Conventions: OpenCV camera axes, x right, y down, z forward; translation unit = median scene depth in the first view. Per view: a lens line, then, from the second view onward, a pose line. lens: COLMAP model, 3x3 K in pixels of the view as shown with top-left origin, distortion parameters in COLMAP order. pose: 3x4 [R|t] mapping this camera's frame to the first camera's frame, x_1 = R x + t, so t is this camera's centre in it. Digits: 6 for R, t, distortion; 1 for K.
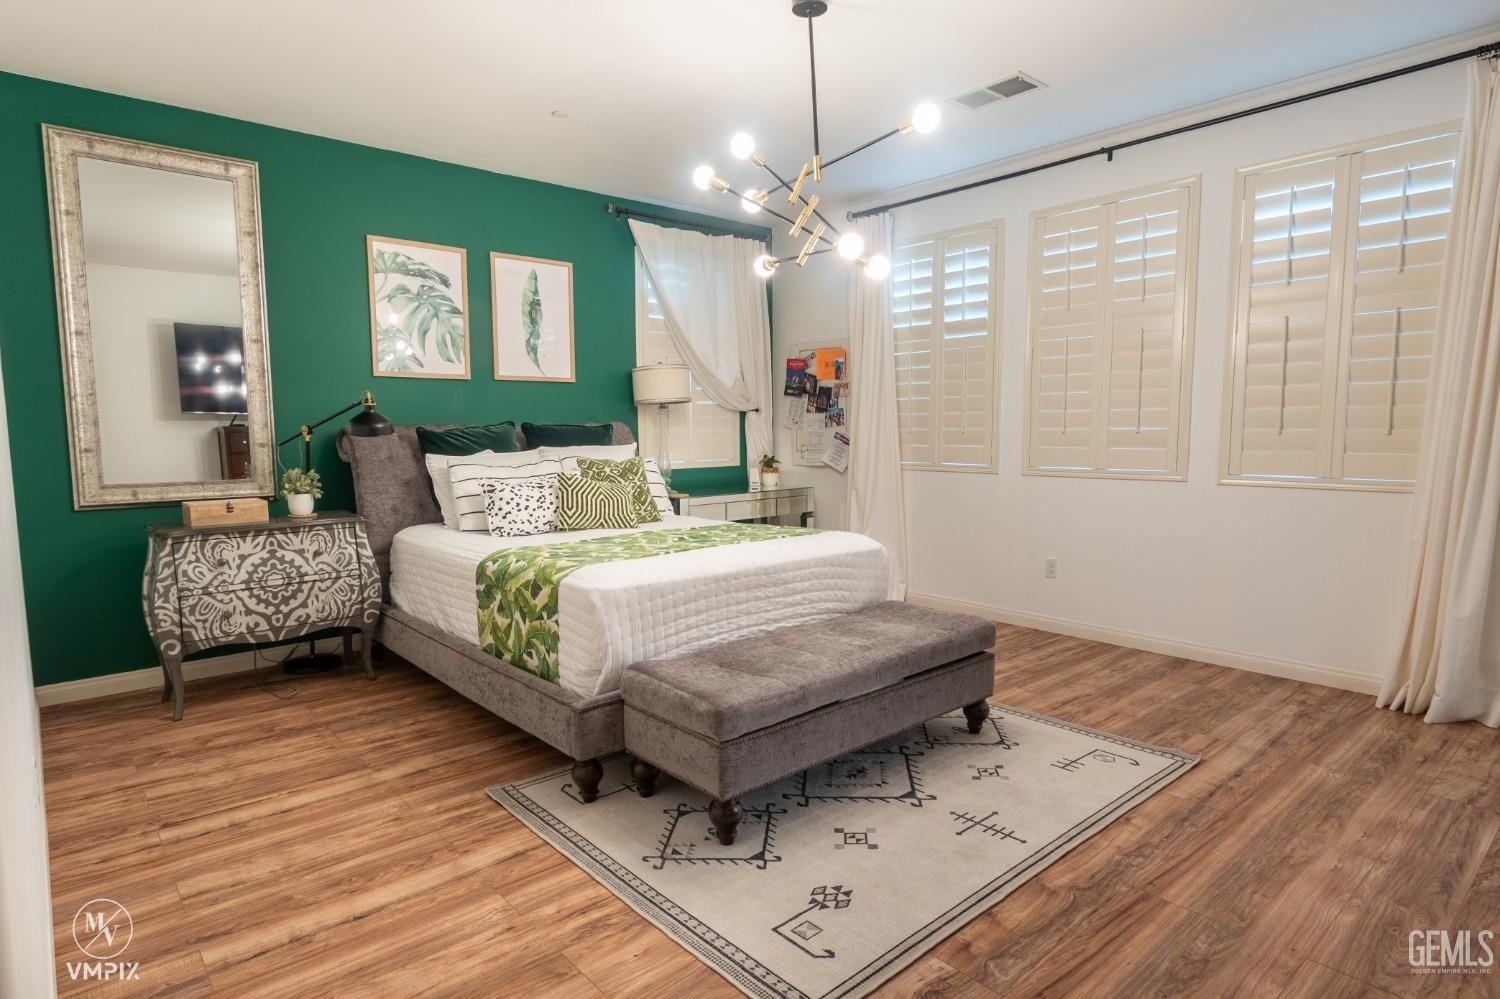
lens RADIAL K [[818.3, 0, 750.0], [0, 818.3, 499.5], [0, 0, 1]] dist [0.003346, 0.000464]
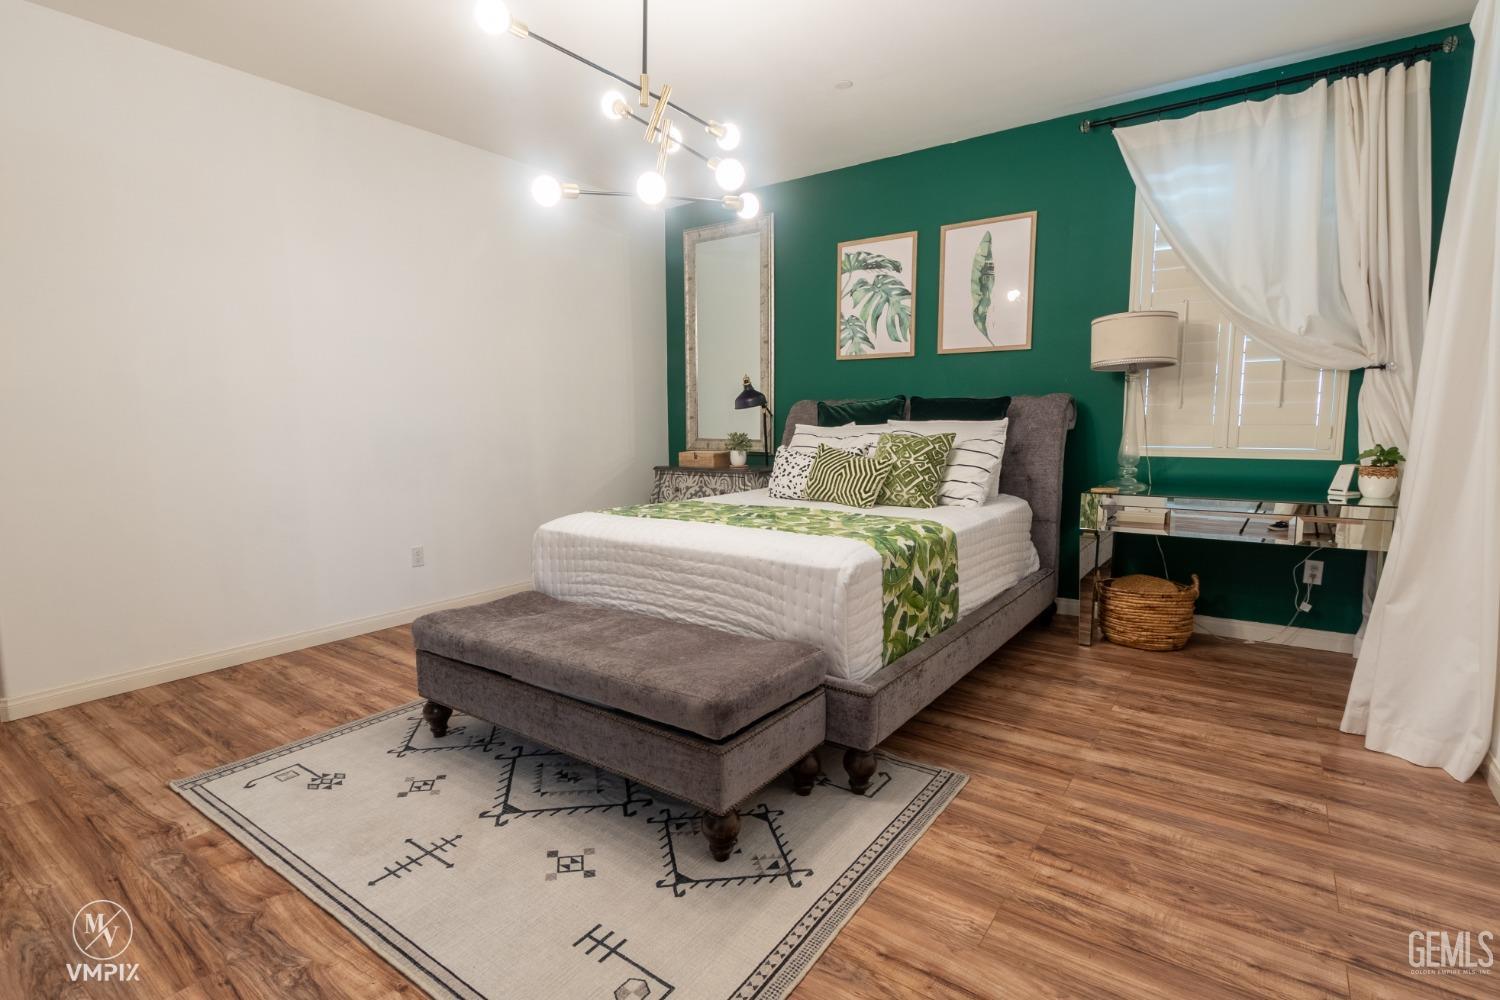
lens RADIAL K [[737.6, 0, 750.0], [0, 737.6, 500.0], [0, 0, 1]] dist [0.000470, -0.000148]
pose [[0.223011, 0.116818, -0.967791, 0.672845], [-0.081995, 0.991523, 0.100789, -0.050486], [0.971361, 0.056877, 0.230699, 0.714408]]
